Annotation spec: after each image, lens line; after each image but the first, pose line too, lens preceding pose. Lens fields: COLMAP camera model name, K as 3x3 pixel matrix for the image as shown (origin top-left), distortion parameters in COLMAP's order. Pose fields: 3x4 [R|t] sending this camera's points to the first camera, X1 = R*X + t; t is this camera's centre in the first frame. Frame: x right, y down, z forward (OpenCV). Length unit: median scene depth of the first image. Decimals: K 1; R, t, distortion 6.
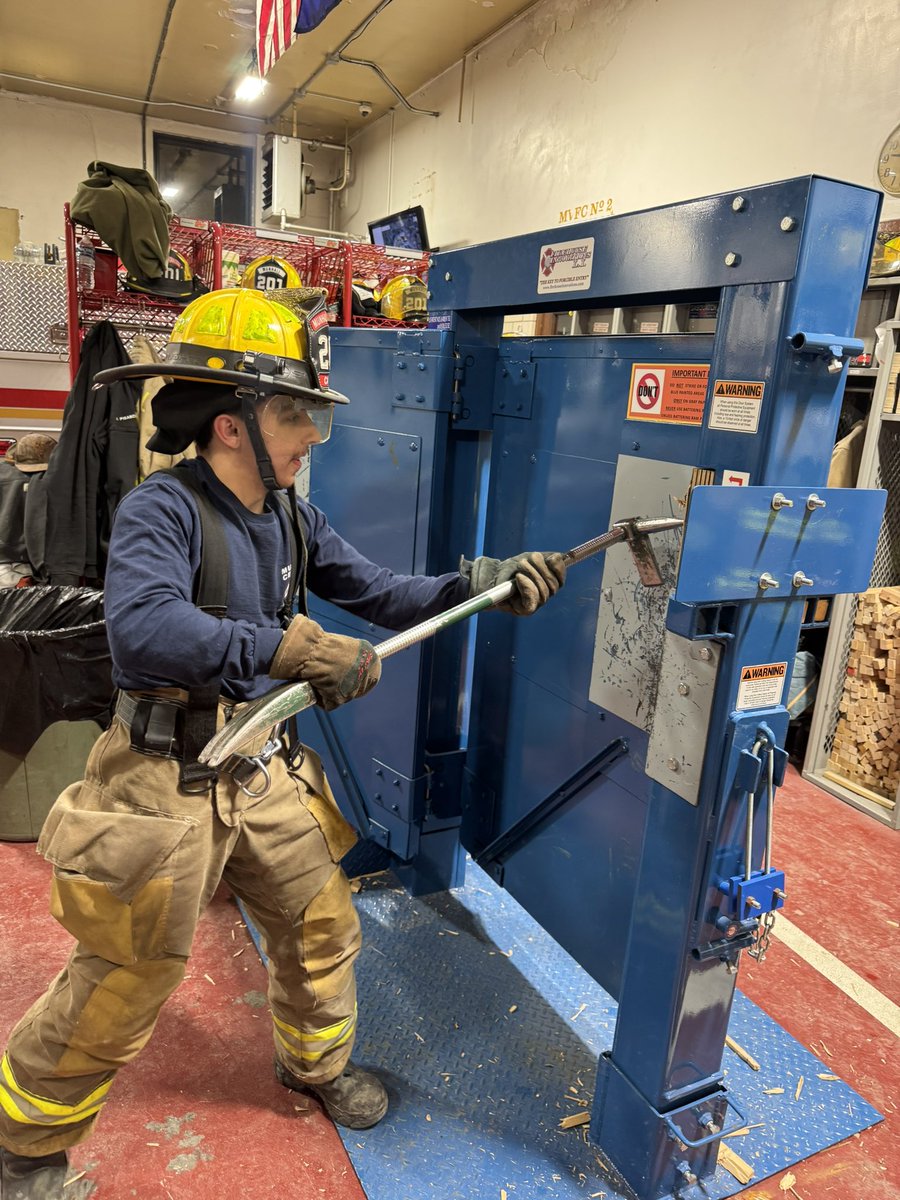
lens RADIAL K [[891.2, 0, 451.2], [0, 891.2, 660.2], [0, 0, 1]] dist [0.001523, -0.000295]
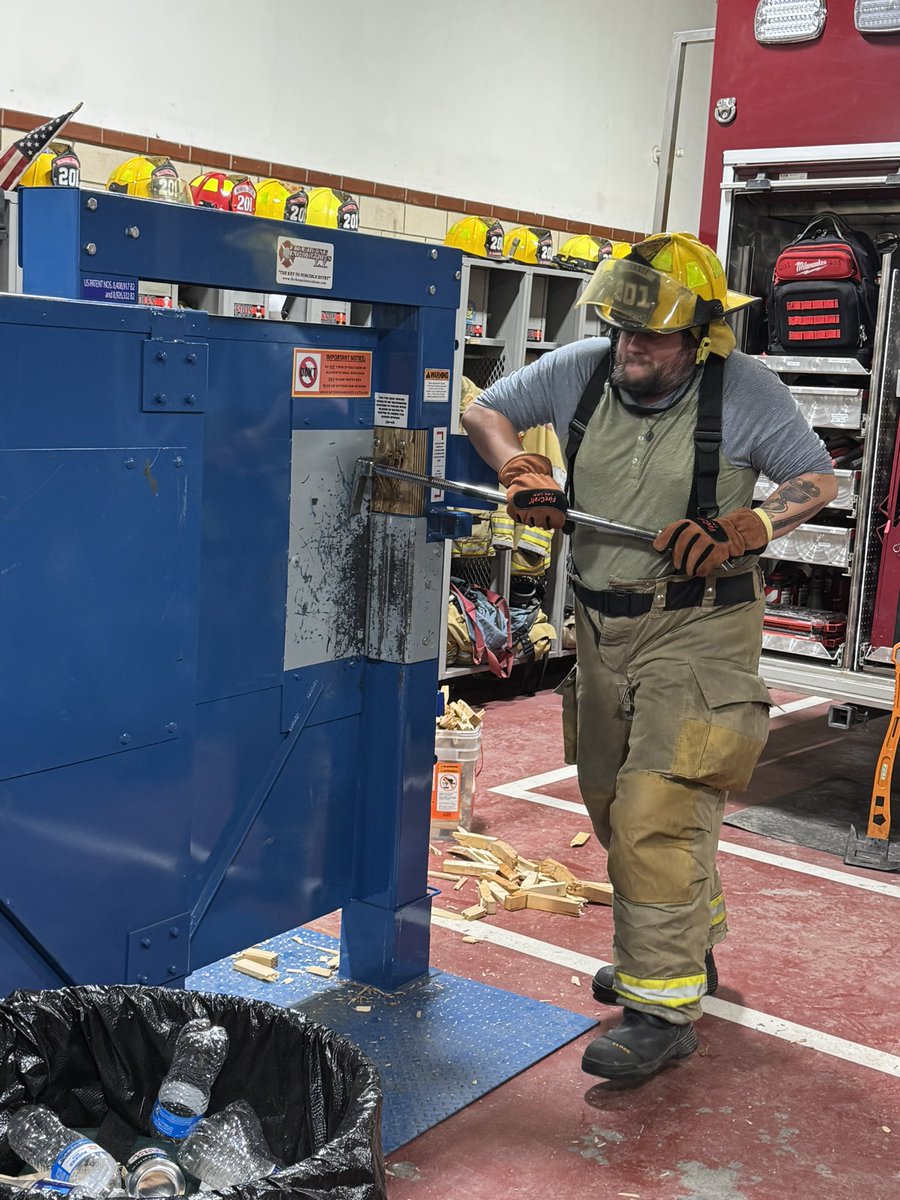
lens RADIAL K [[1586.6, 0, 450.0], [0, 1586.6, 600.0], [0, 0, 1]] dist [0.016026, -0.053787]
pose [[-0.467477, -0.226833, 0.854408, -1.615831], [0.172983, 0.924361, 0.340050, -0.677374], [-0.866915, 0.306763, -0.392879, 1.698806]]
